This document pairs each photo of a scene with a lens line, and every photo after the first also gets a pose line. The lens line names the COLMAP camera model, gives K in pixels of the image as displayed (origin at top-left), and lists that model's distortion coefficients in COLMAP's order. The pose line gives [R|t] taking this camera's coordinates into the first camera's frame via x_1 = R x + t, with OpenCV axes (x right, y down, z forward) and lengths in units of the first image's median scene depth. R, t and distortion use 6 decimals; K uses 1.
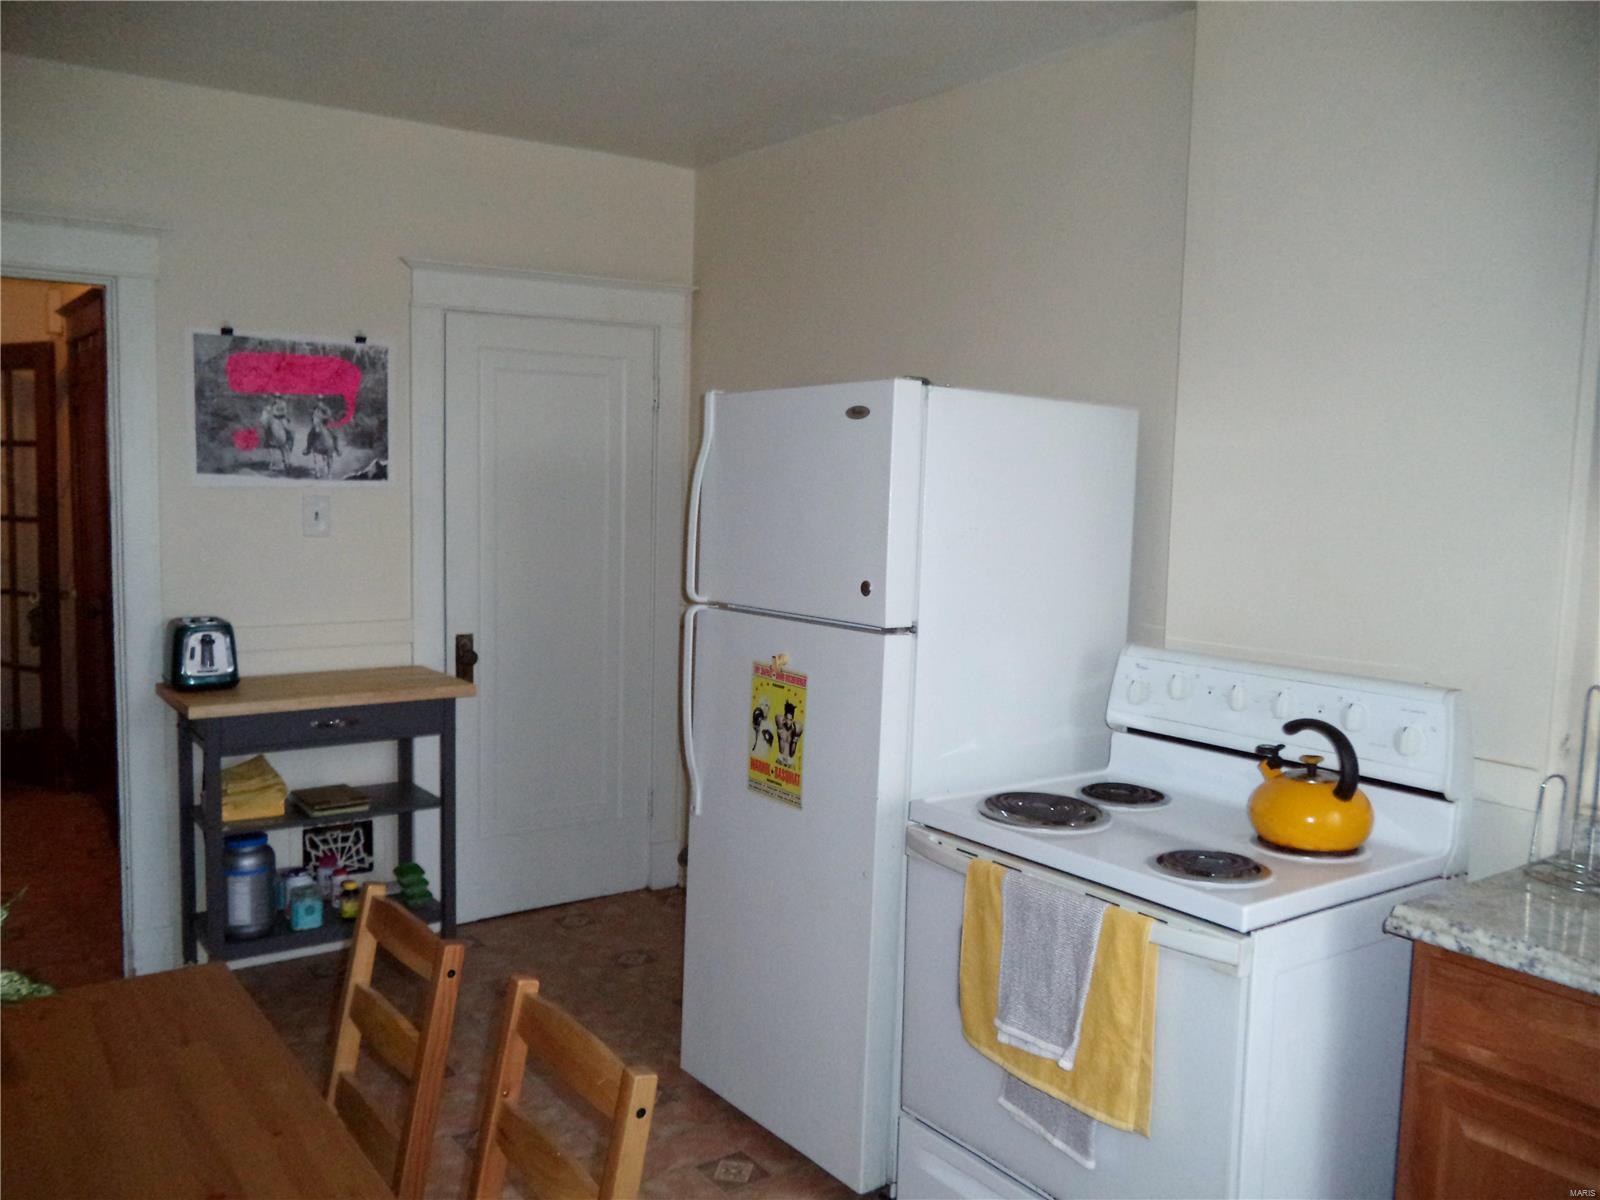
lens RADIAL K [[1343.9, 0, 797.0], [0, 1343.9, 613.4], [0, 0, 1]] dist [-0.009438, -0.013697]
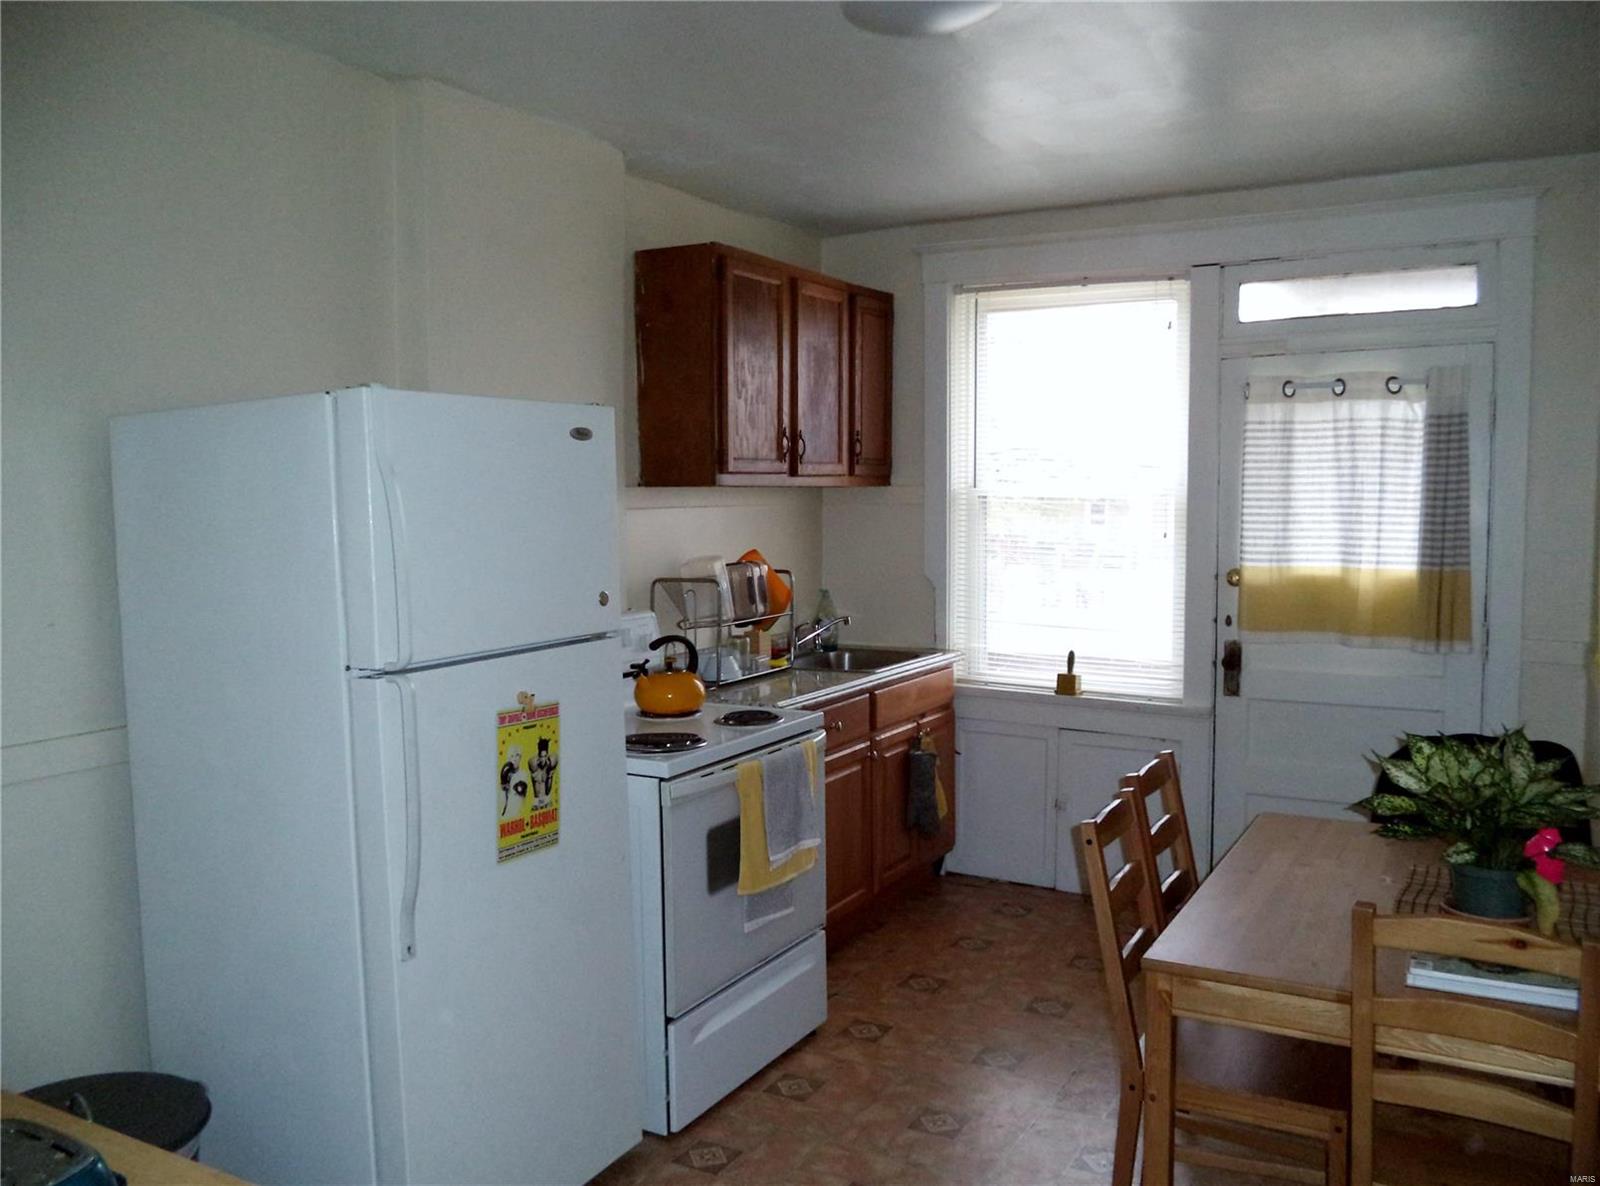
lens RADIAL K [[1343.9, 0, 798.7], [0, 1343.9, 585.9], [0, 0, 1]] dist [-0.009438, -0.013697]
pose [[-0.398239, -0.086601, 0.913185, -0.909241], [0.095721, 0.986175, 0.135267, -0.145908], [-0.912274, 0.141280, -0.384443, 1.168976]]
